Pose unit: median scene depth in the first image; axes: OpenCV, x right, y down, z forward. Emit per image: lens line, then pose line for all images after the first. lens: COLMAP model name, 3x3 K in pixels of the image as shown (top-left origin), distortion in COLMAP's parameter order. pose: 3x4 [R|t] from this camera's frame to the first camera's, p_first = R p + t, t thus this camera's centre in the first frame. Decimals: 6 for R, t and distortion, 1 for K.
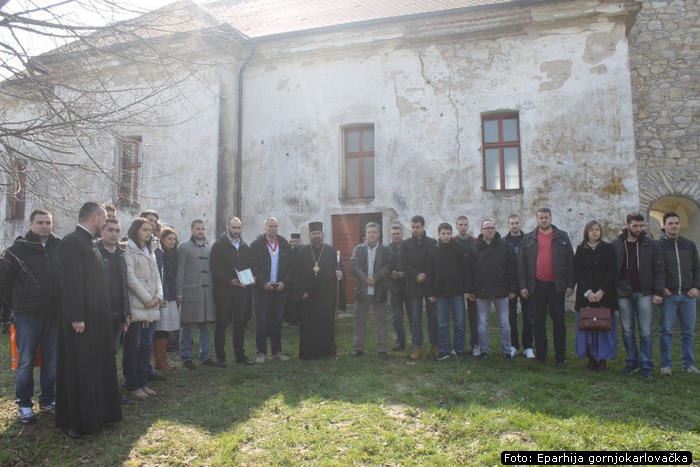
lens RADIAL K [[581.0, 0, 350.6], [0, 581.0, 235.5], [0, 0, 1]] dist [-0.077608, -0.005791]
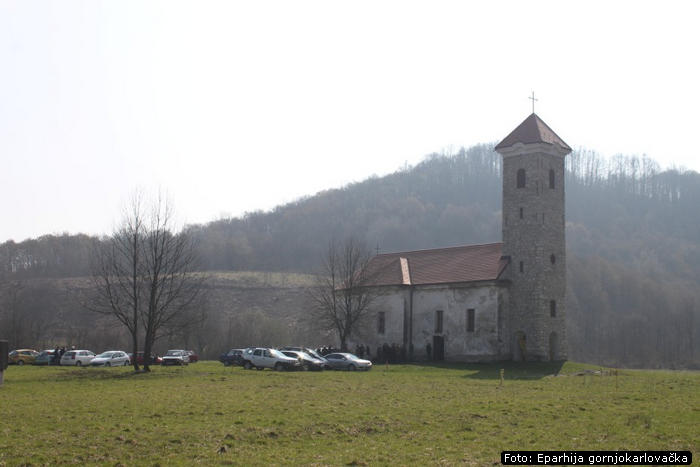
lens RADIAL K [[1108.0, 0, 350.1], [0, 1108.0, 233.6], [0, 0, 1]] dist [-0.018352, 0.000000]
pose [[0.889049, -0.033836, -0.456560, 2.735447], [0.003518, 0.997741, -0.067092, -0.216988], [0.457799, 0.058042, 0.887159, -5.494555]]
